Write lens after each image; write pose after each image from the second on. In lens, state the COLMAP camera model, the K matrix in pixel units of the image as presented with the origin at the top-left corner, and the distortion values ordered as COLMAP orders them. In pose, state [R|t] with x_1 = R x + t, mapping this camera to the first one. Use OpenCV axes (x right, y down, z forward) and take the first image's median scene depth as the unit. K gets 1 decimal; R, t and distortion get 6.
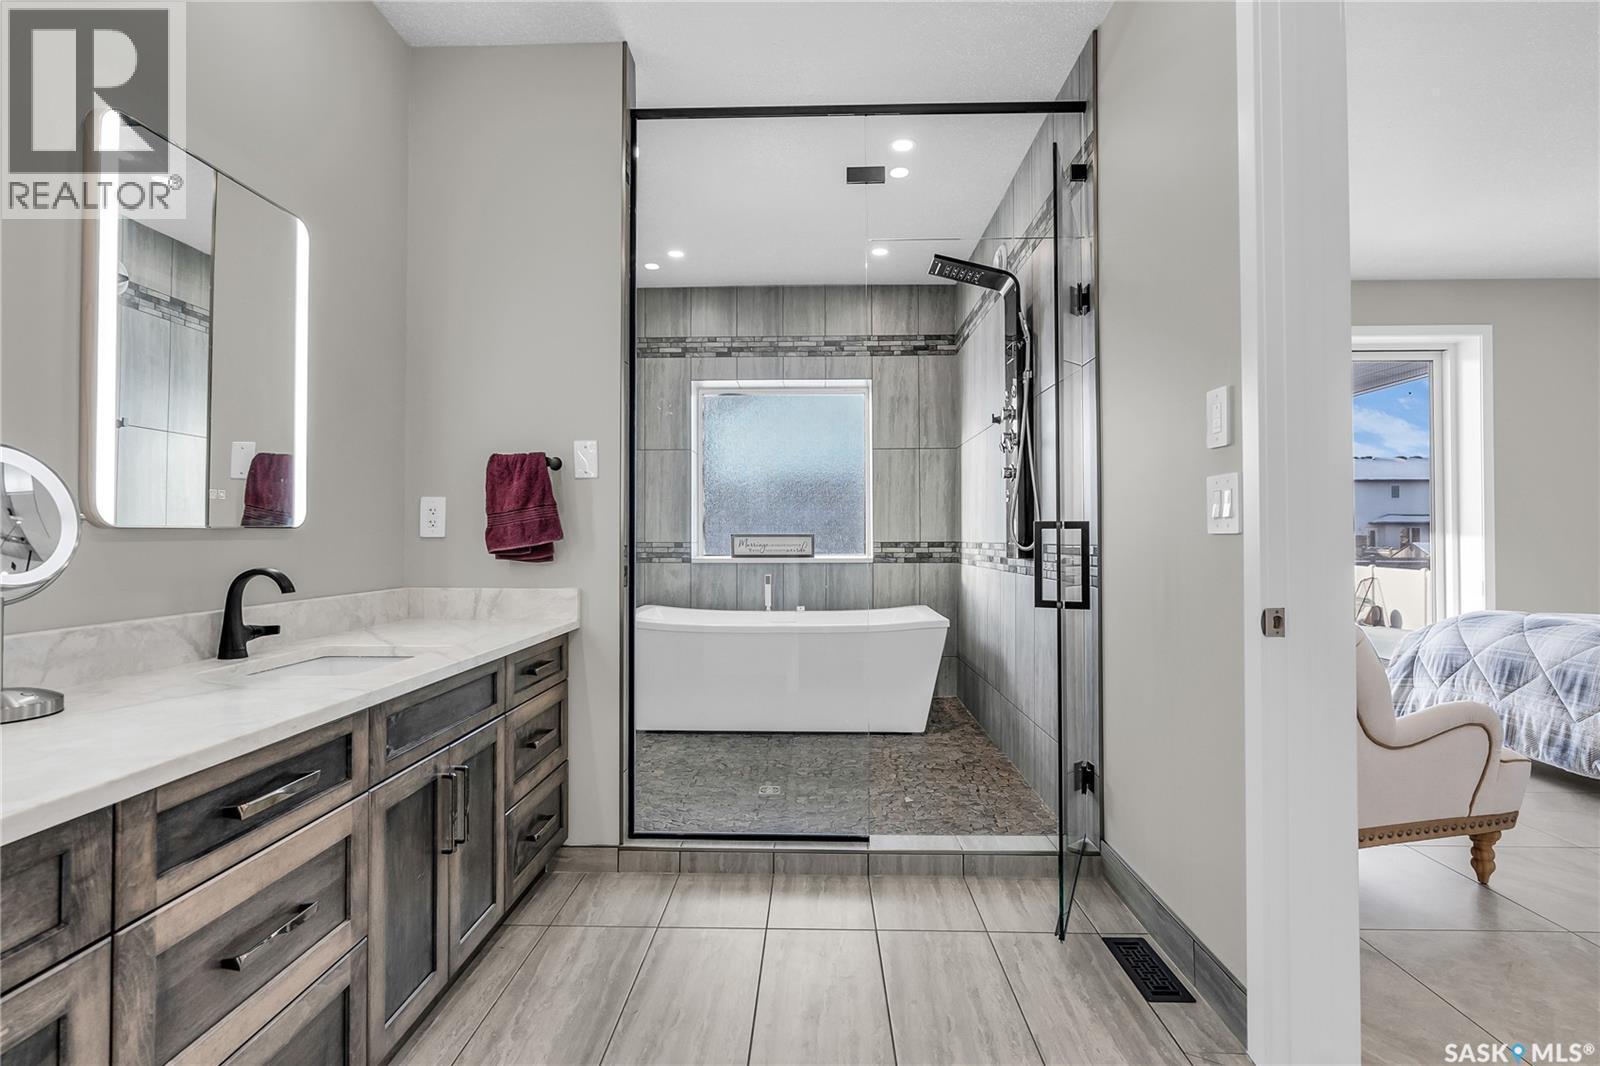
lens RADIAL K [[767.6, 0, 796.4], [0, 767.6, 529.2], [0, 0, 1]] dist [-0.002649, 0.000120]
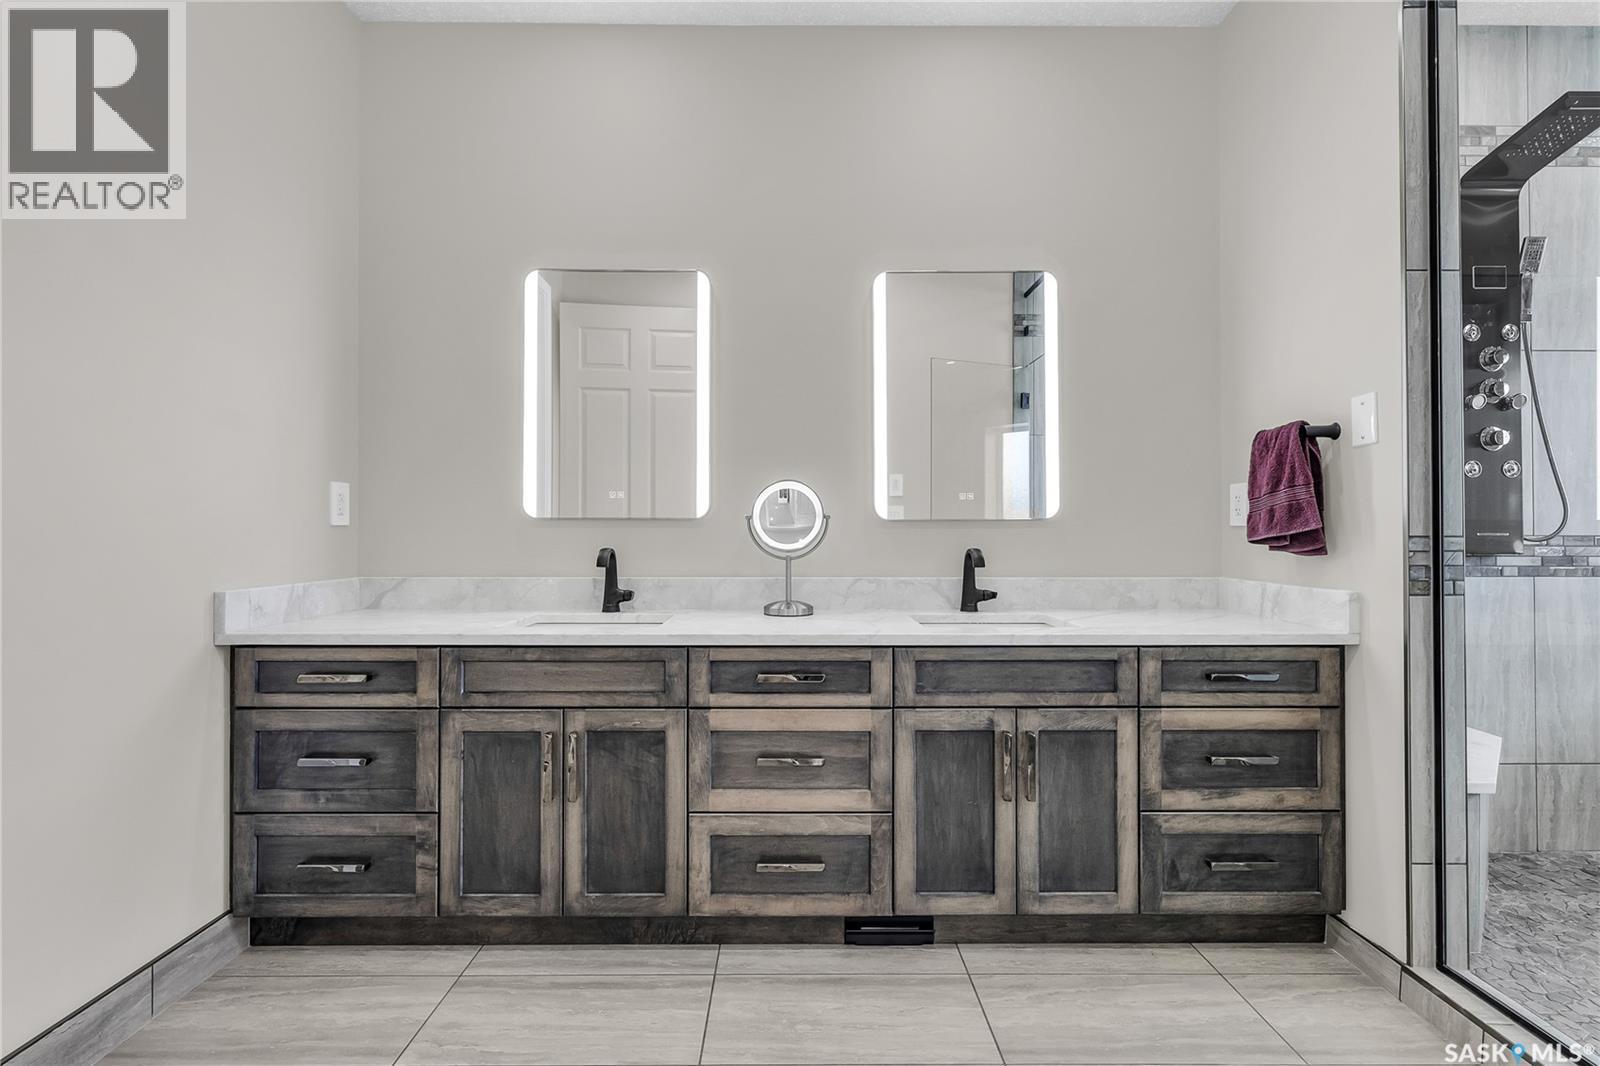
lens RADIAL K [[735.4, 0, 800.1], [0, 735.4, 523.2], [0, 0, 1]] dist [-0.004052, -0.001106]
pose [[0.041517, -0.014524, -0.999032, 0.413318], [0.013265, 0.999814, -0.013985, 0.012864], [0.999050, -0.012672, 0.041702, 0.422414]]
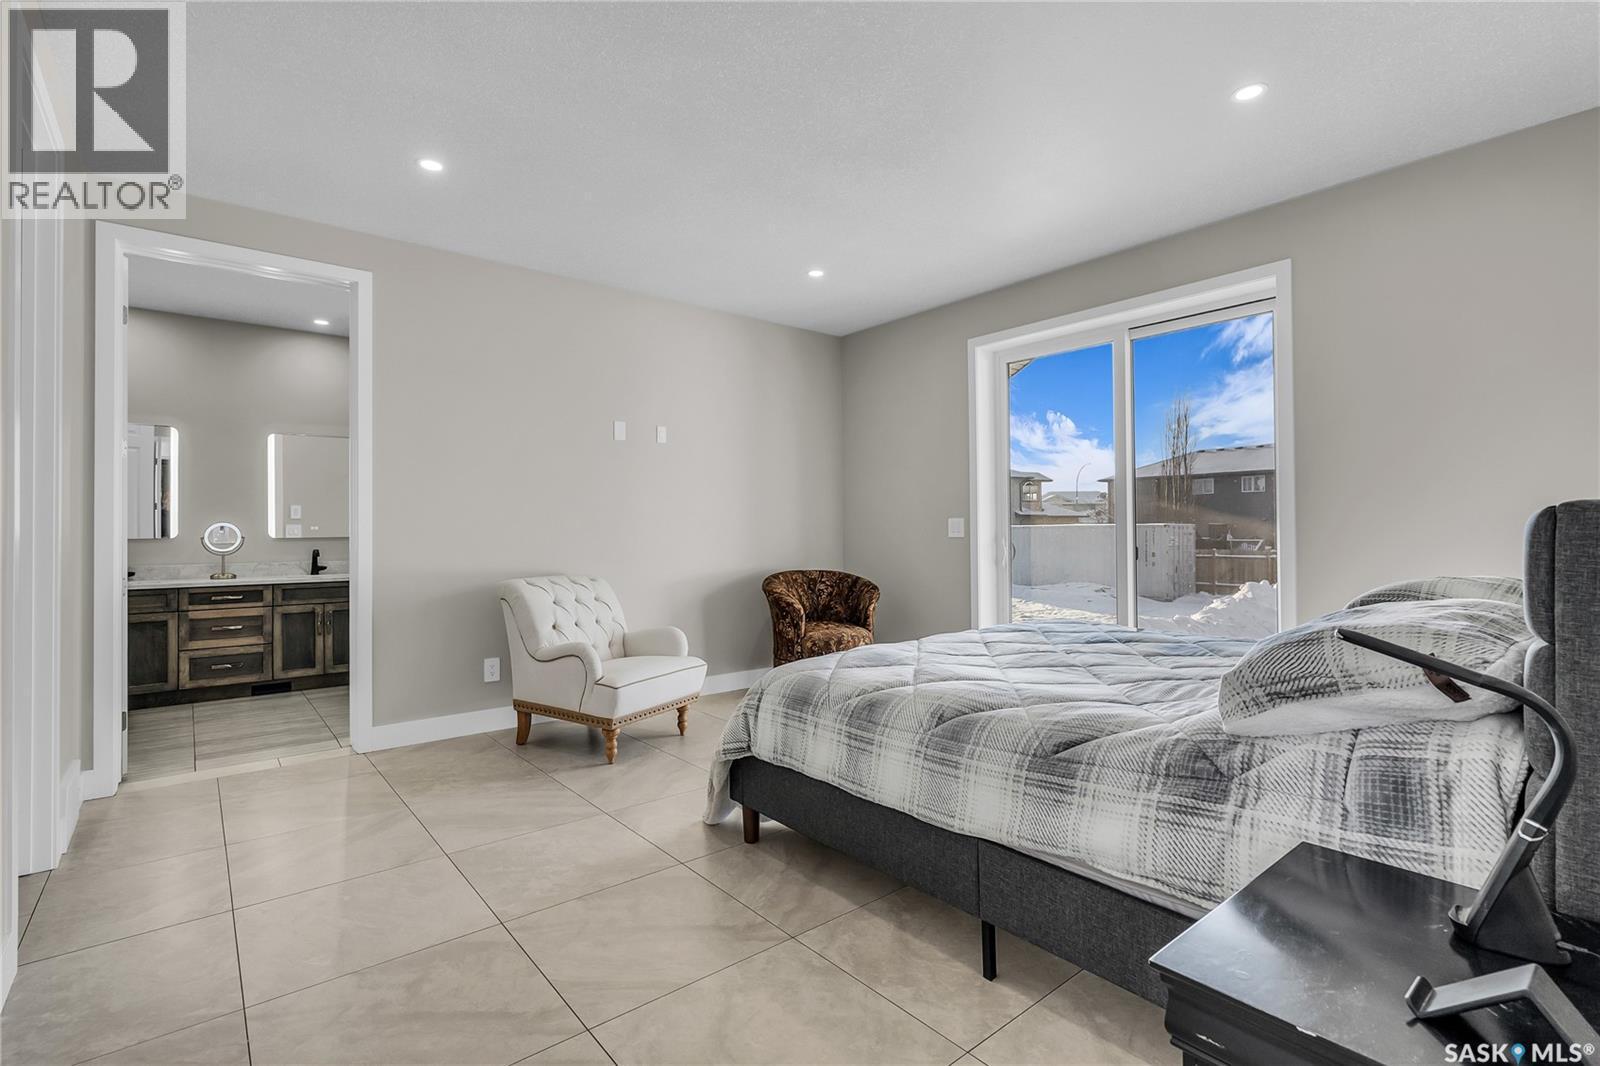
lens RADIAL K [[735.4, 0, 793.0], [0, 735.4, 525.6], [0, 0, 1]] dist [-0.004052, -0.001106]
pose [[0.656549, -0.007282, -0.754248, 2.159540], [0.015772, 0.999867, 0.004076, -0.023408], [0.754118, -0.014572, 0.656577, 0.299063]]
